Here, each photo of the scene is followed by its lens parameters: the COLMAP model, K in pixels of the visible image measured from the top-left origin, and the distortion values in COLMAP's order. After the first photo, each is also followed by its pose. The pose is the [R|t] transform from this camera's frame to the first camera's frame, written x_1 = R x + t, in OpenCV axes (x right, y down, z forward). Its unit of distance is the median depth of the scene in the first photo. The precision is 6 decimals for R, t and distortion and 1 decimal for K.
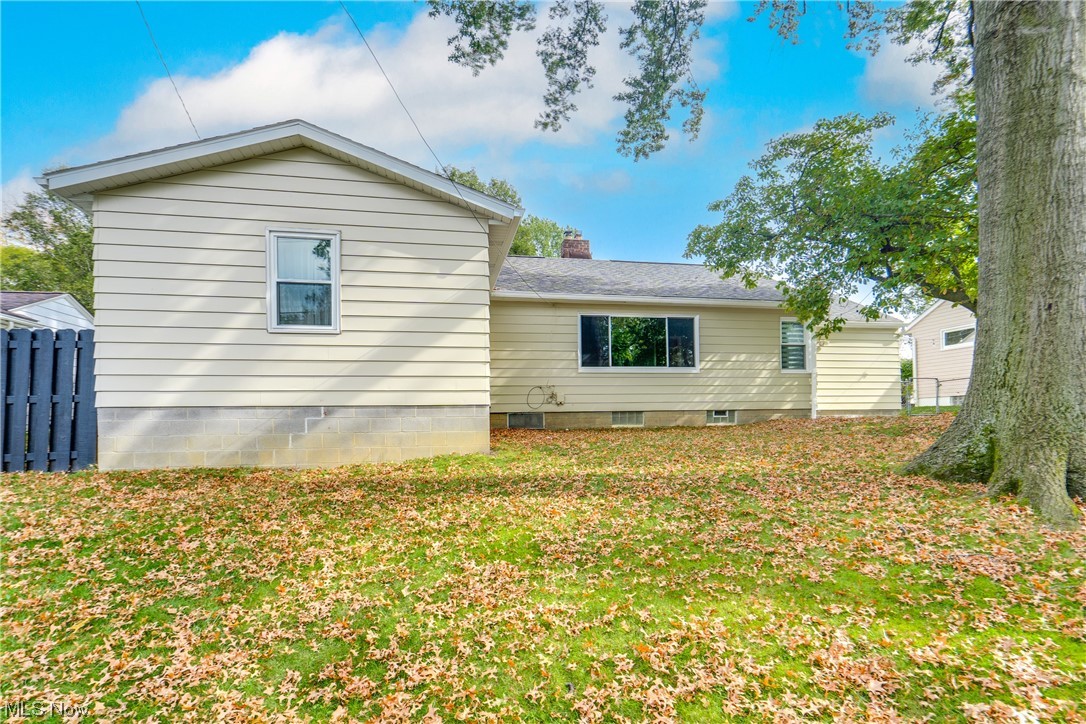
lens RADIAL K [[489.6, 0, 546.1], [0, 489.6, 367.1], [0, 0, 1]] dist [-0.001894, 0.000177]
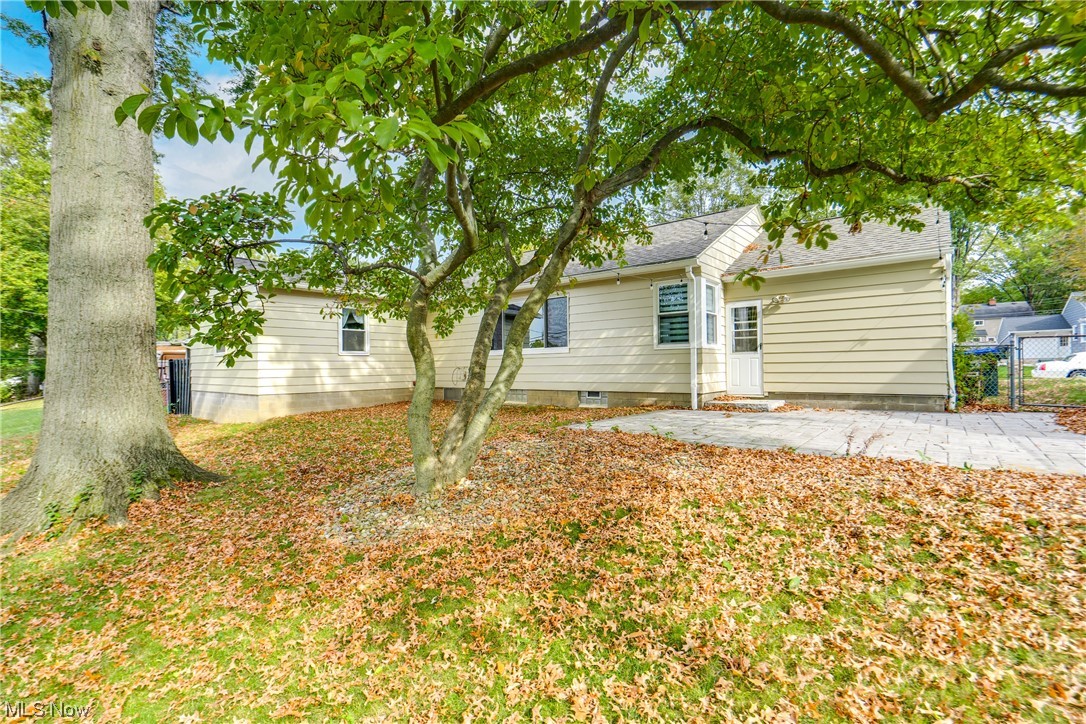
lens RADIAL K [[489.6, 0, 546.1], [0, 489.6, 367.1], [0, 0, 1]] dist [-0.001894, 0.000177]
pose [[0.595527, -0.006183, -0.803312, 1.044060], [0.050601, 0.998273, 0.029830, 0.008649], [0.801740, -0.058413, 0.594811, 0.363215]]
